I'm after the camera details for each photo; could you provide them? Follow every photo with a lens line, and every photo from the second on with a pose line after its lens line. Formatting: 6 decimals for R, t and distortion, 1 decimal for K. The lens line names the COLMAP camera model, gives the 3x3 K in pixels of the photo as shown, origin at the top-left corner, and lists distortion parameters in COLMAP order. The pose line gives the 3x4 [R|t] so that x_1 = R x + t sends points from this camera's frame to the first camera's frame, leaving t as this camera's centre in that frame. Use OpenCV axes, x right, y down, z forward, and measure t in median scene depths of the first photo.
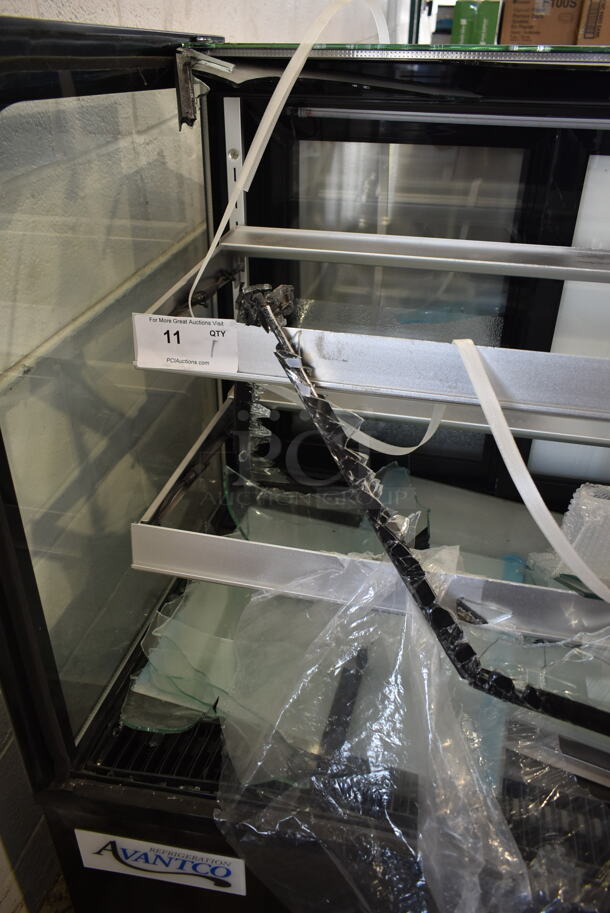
lens RADIAL K [[693.7, 0, 300.0], [0, 693.7, 454.0], [0, 0, 1]] dist [-0.011329, -0.006958]
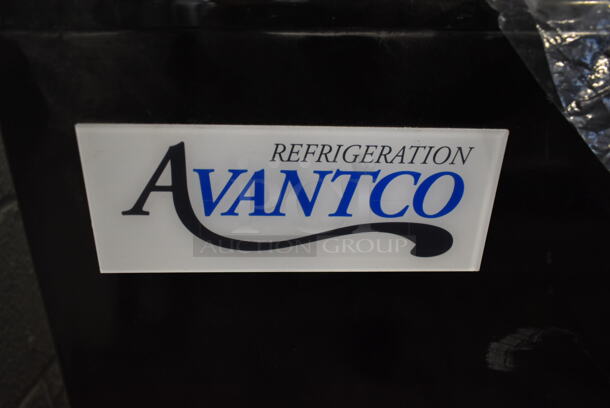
lens RADIAL K [[463.5, 0, 305.3], [0, 463.5, 206.6], [0, 0, 1]] dist [-0.011329, -0.006958]
pose [[0.979905, -0.070463, 0.186606, -0.243390], [0.098118, 0.984793, -0.143375, 0.623388], [-0.173665, 0.158803, 0.971917, 0.706017]]
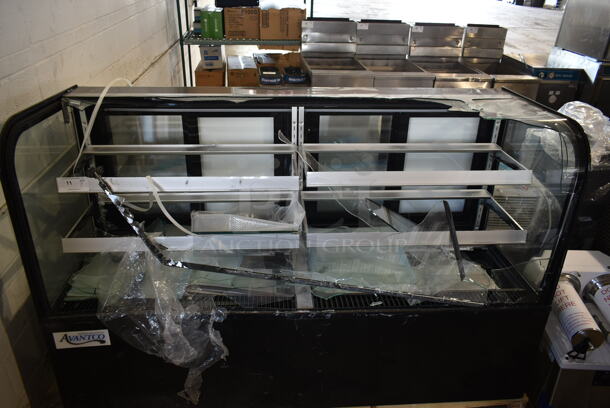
lens RADIAL K [[463.5, 0, 304.5], [0, 463.5, 208.5], [0, 0, 1]] dist [-0.011329, -0.006958]
pose [[0.951430, -0.117278, 0.284651, 0.253771], [0.142043, 0.987529, -0.067905, 0.268869], [-0.273137, 0.105039, 0.956223, -1.457414]]
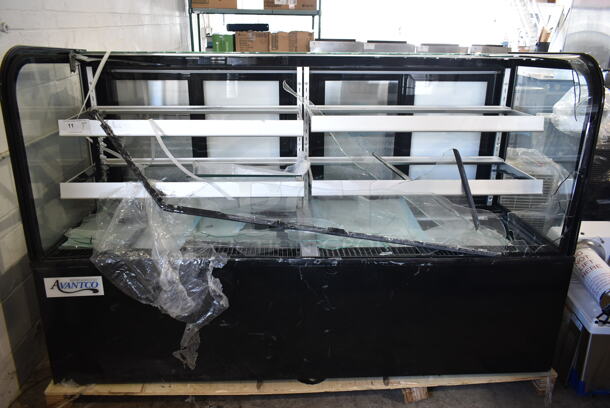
lens RADIAL K [[463.5, 0, 303.5], [0, 463.5, 205.9], [0, 0, 1]] dist [-0.011329, -0.006958]
pose [[0.958364, -0.084520, 0.272755, 0.251812], [0.141404, 0.970322, -0.196164, 0.779862], [-0.248081, 0.226565, 0.941873, -1.299790]]
